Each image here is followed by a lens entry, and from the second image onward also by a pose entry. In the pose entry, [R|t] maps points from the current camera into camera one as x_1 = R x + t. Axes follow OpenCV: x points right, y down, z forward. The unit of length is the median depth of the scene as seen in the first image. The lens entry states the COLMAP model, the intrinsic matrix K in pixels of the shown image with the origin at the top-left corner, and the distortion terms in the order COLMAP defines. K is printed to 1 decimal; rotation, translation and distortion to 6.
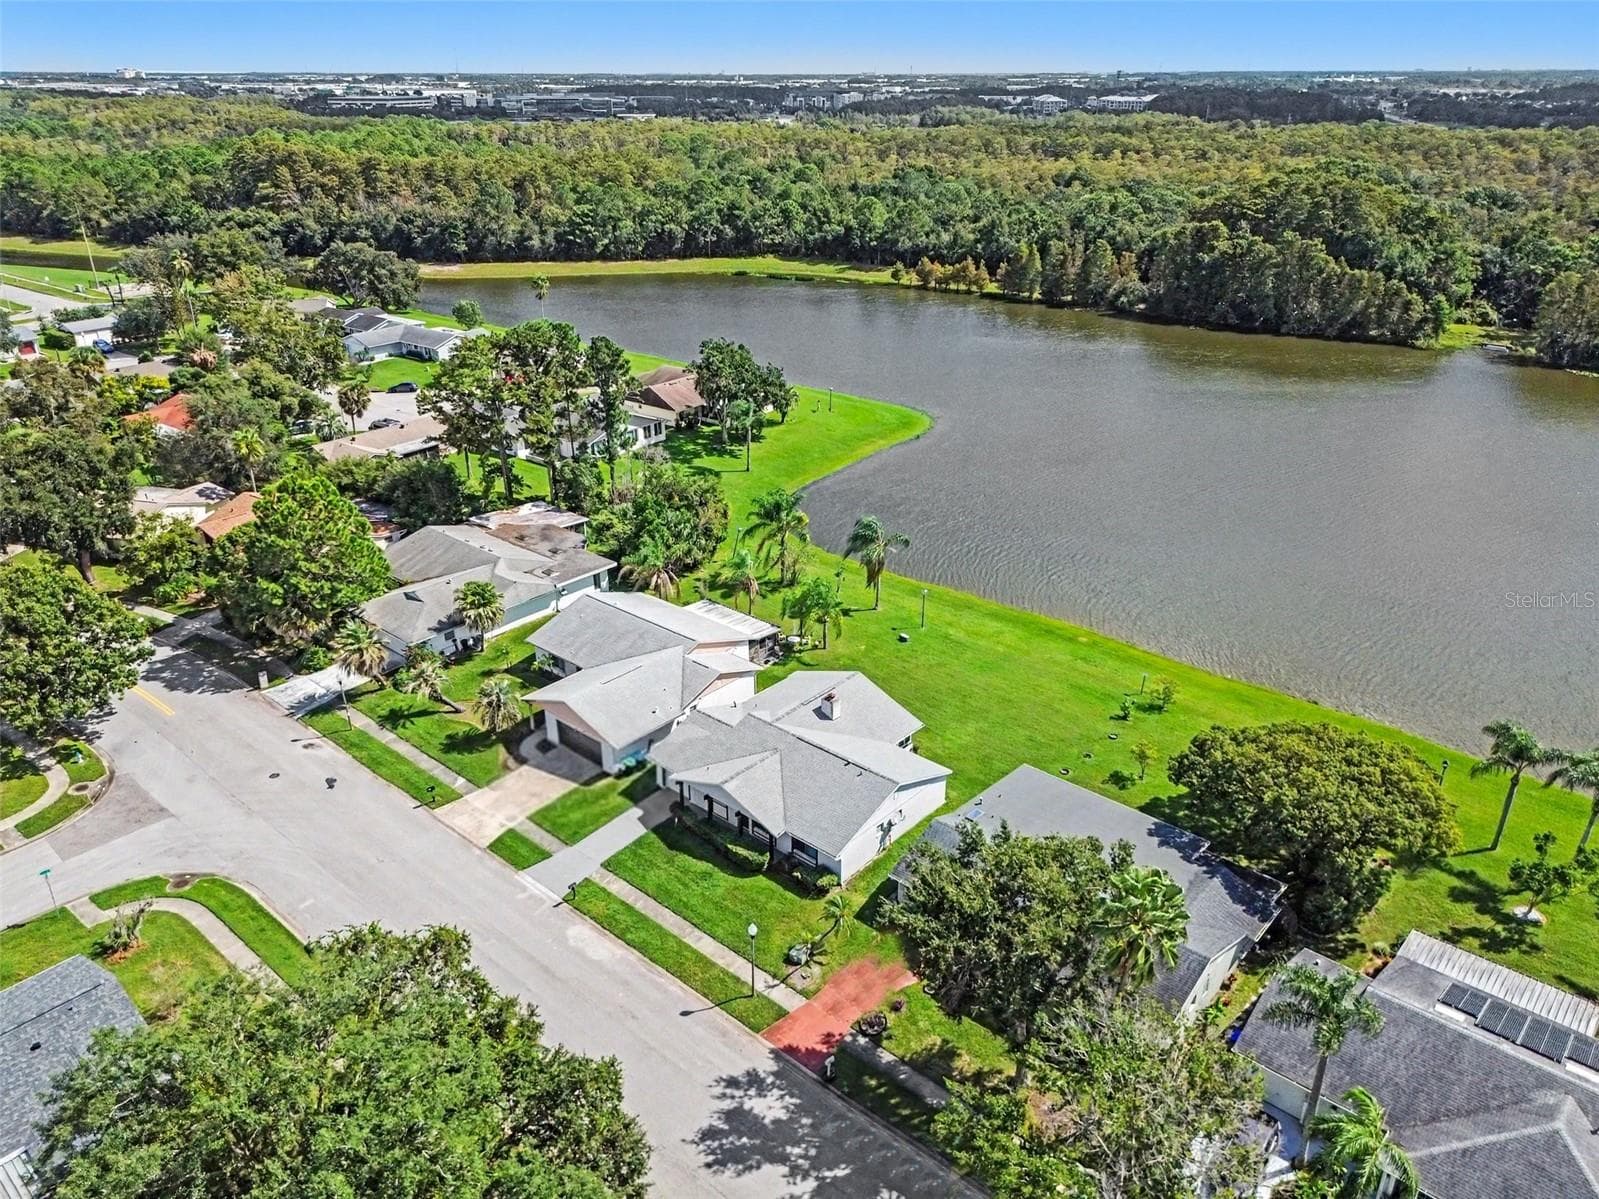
lens RADIAL K [[1128.9, 0, 807.7], [0, 1128.9, 597.5], [0, 0, 1]] dist [0.037607, -0.027124]
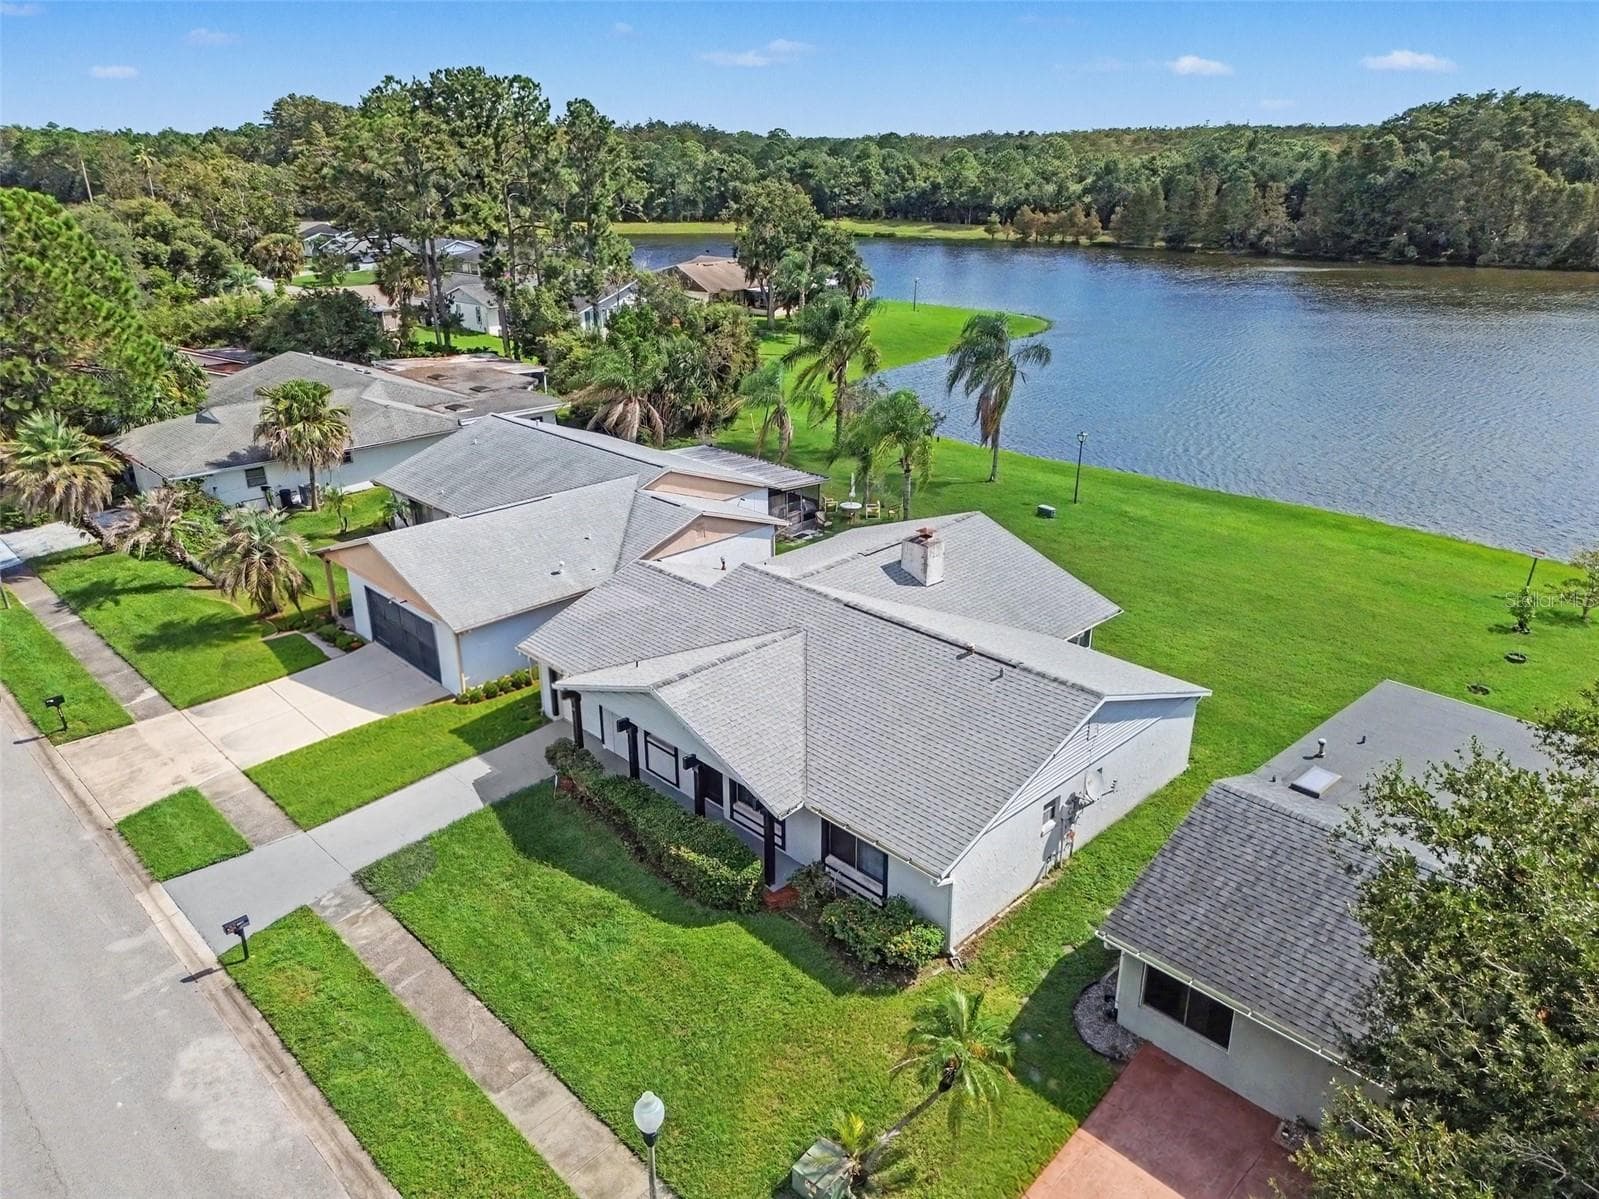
lens RADIAL K [[1137.4, 0, 799.5], [0, 1137.4, 599.5], [0, 0, 1]] dist [0.009847, -0.022545]
pose [[0.997208, 0.021203, -0.071598, 0.003558], [-0.023788, 0.999089, -0.035440, 0.121498], [0.070782, 0.037044, 0.996804, 0.494928]]
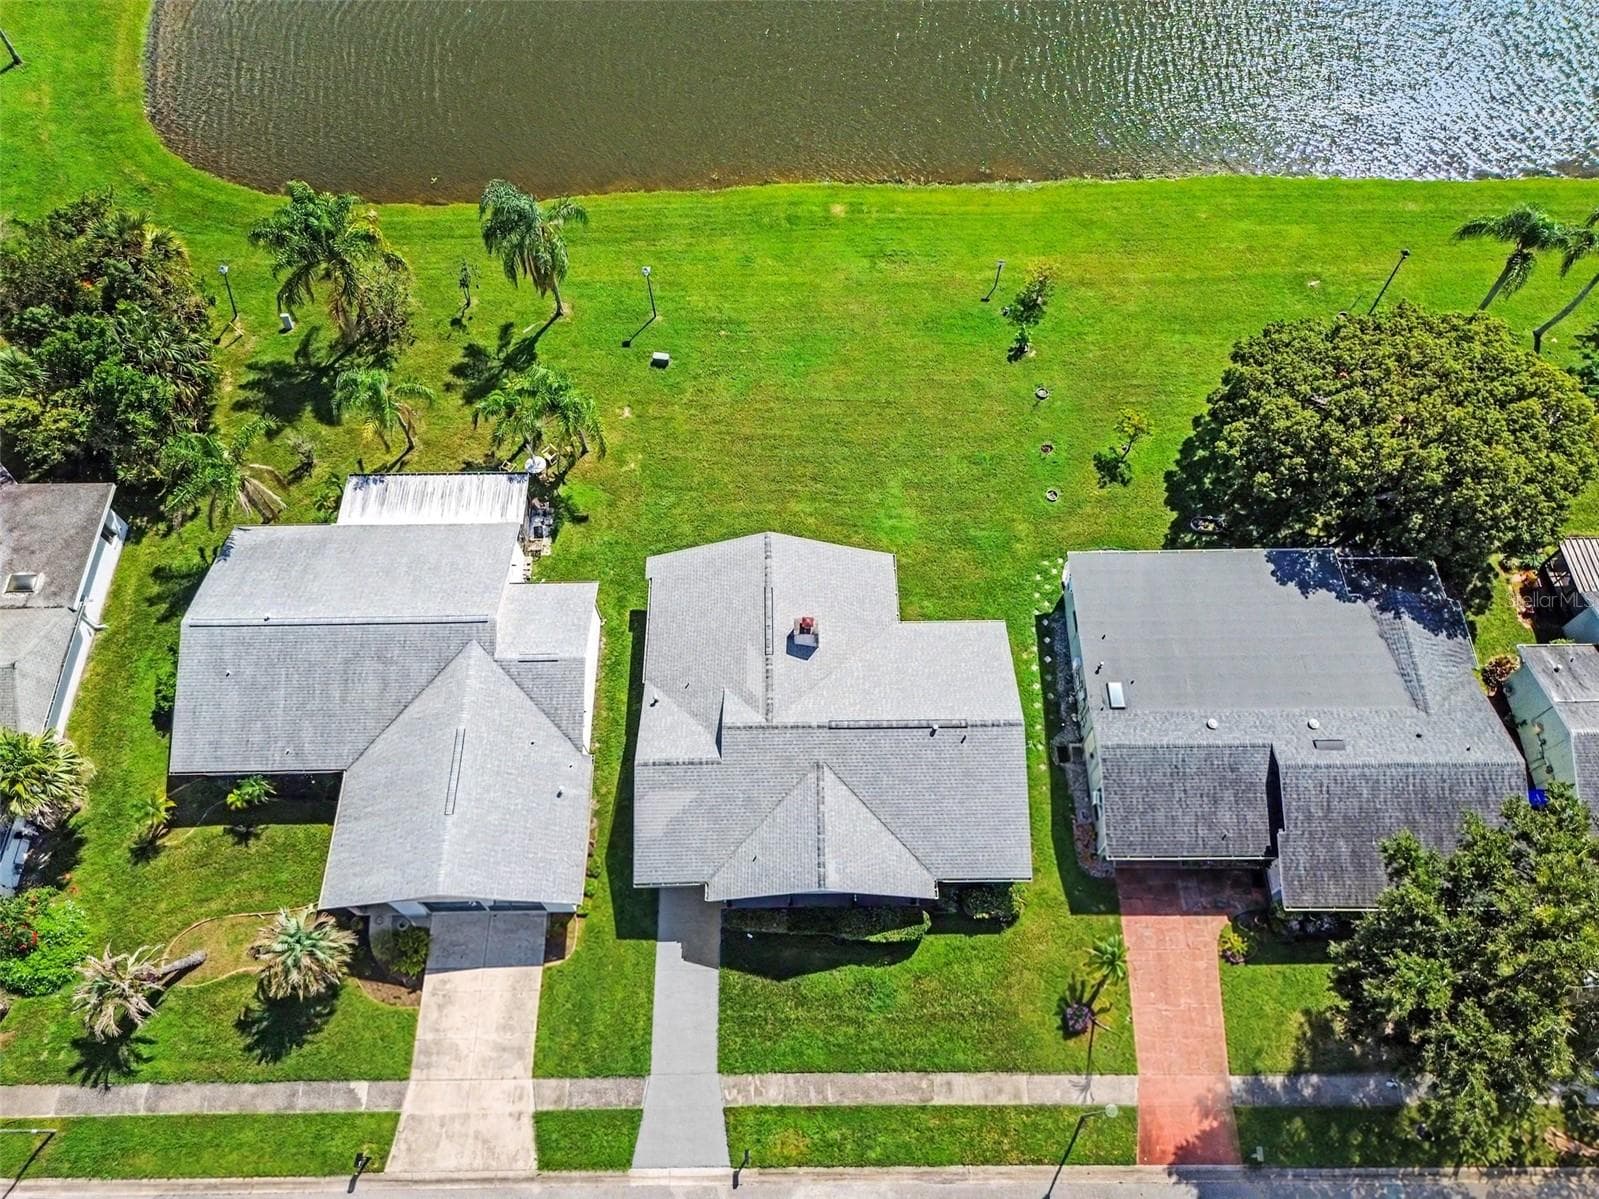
lens RADIAL K [[1128.9, 0, 807.7], [0, 1128.9, 597.5], [0, 0, 1]] dist [0.037607, -0.027124]
pose [[0.749464, -0.585827, 0.308399, -0.153004], [0.279195, 0.702055, 0.655110, -0.310545], [-0.600294, -0.404878, 0.689725, 0.513988]]
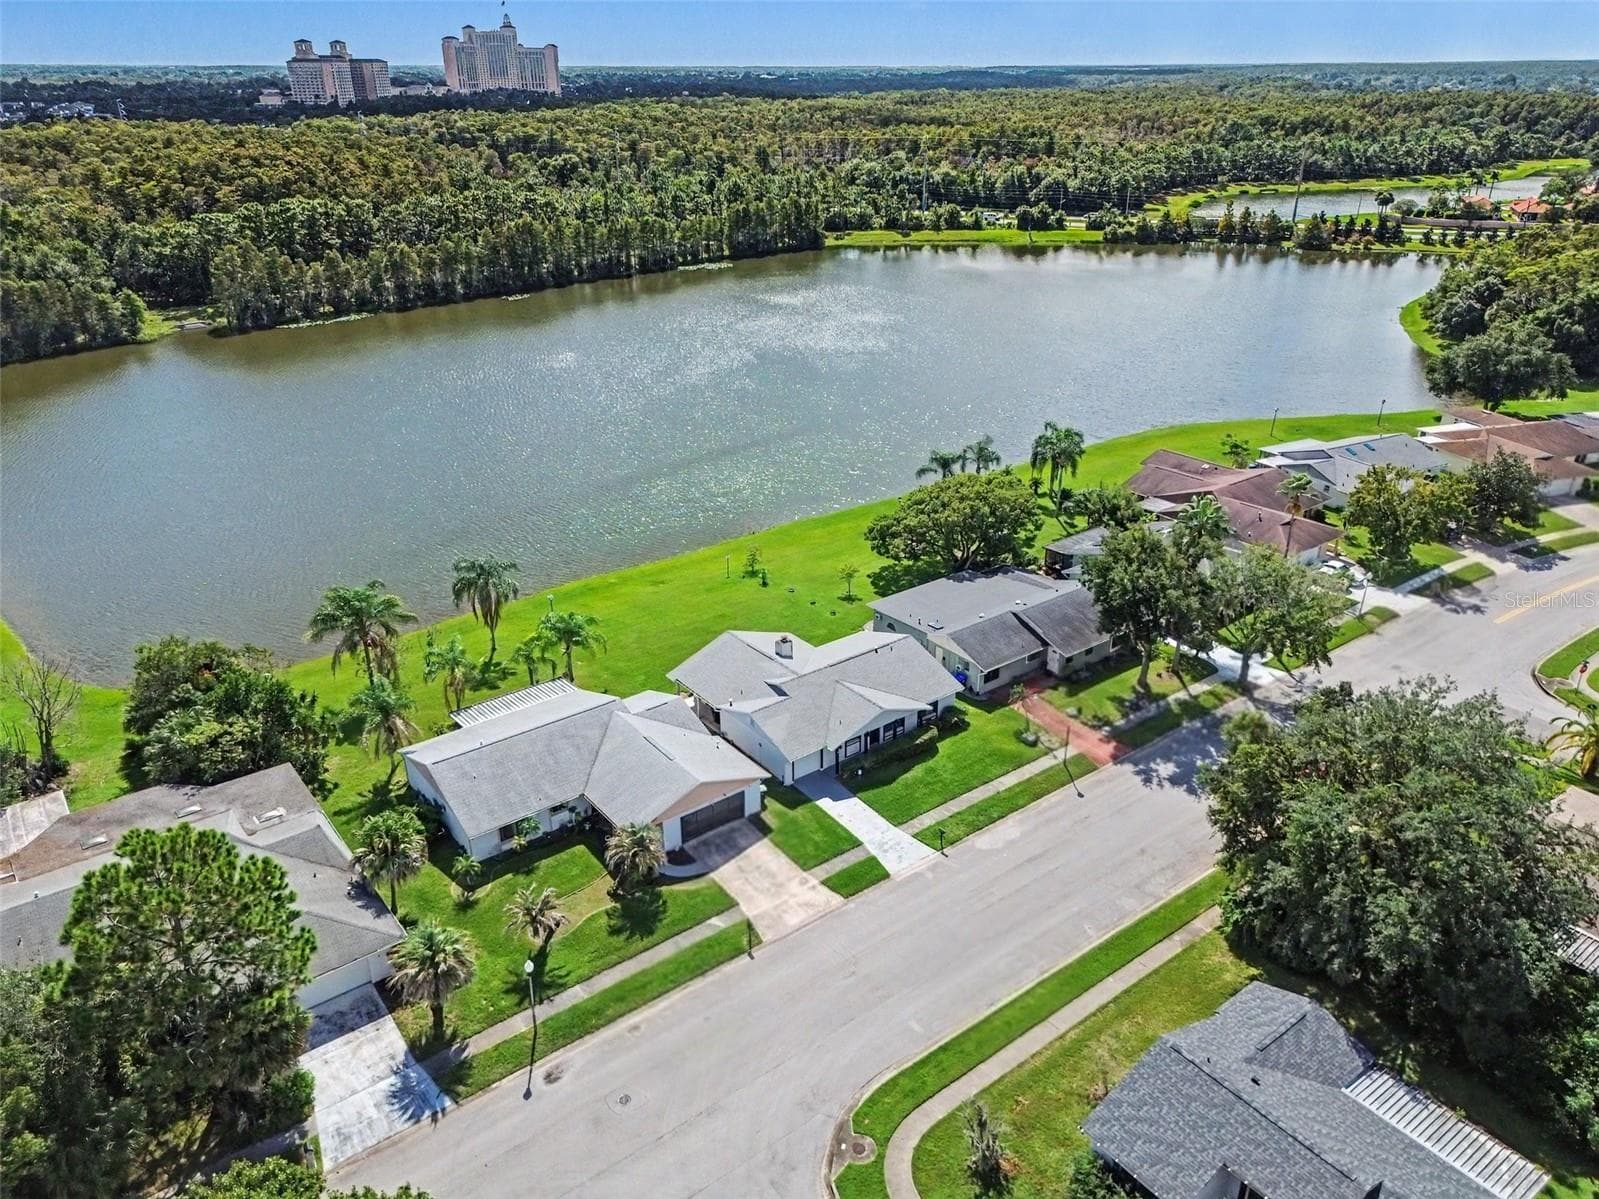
lens RADIAL K [[1128.9, 0, 807.7], [0, 1128.9, 597.5], [0, 0, 1]] dist [0.037607, -0.027124]
pose [[0.207493, -0.417566, 0.884638, -0.868016], [0.408171, 0.858793, 0.309630, -0.259298], [-0.889013, 0.296837, 0.348632, 0.523618]]
